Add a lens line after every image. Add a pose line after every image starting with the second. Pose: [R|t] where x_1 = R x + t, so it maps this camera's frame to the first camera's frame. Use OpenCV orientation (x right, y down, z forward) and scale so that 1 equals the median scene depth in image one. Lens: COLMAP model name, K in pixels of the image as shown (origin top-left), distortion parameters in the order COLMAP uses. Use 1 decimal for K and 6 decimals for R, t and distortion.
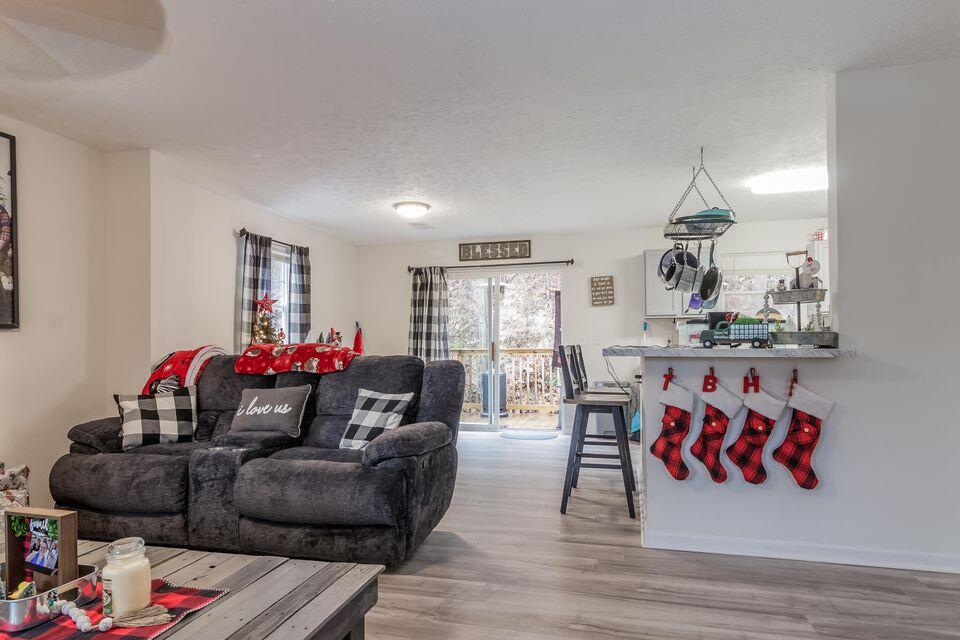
lens RADIAL K [[544.0, 0, 494.9], [0, 544.0, 337.3], [0, 0, 1]] dist [-0.001455, -0.000665]
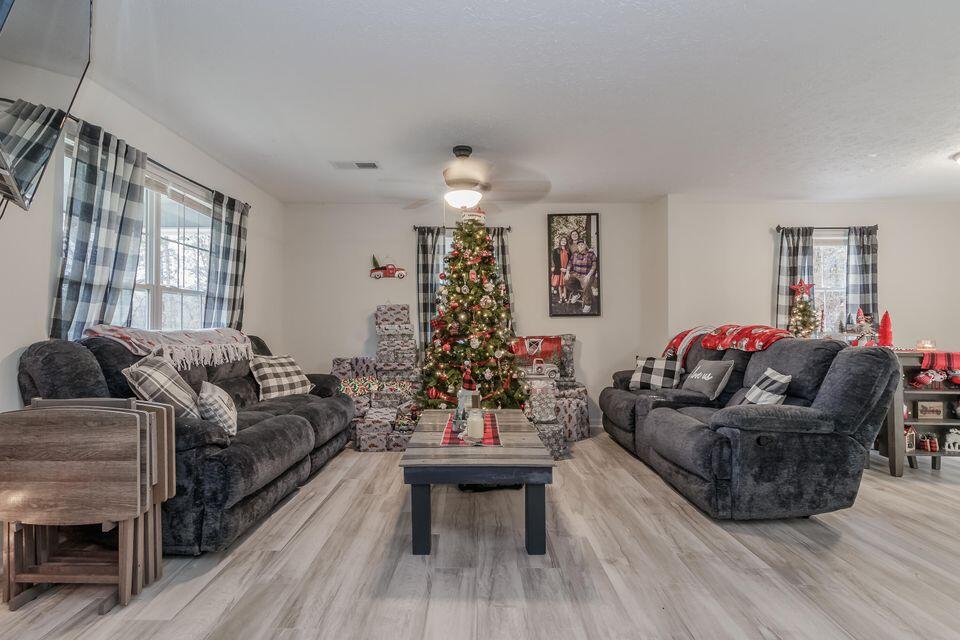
lens RADIAL K [[460.3, 0, 472.3], [0, 460.3, 316.2], [0, 0, 1]] dist [0.002964, 0.000010]
pose [[0.218230, -0.009039, -0.975856, 0.349258], [0.010305, 0.999923, -0.006957, -0.005667], [0.975843, -0.008538, 0.218306, 0.142768]]
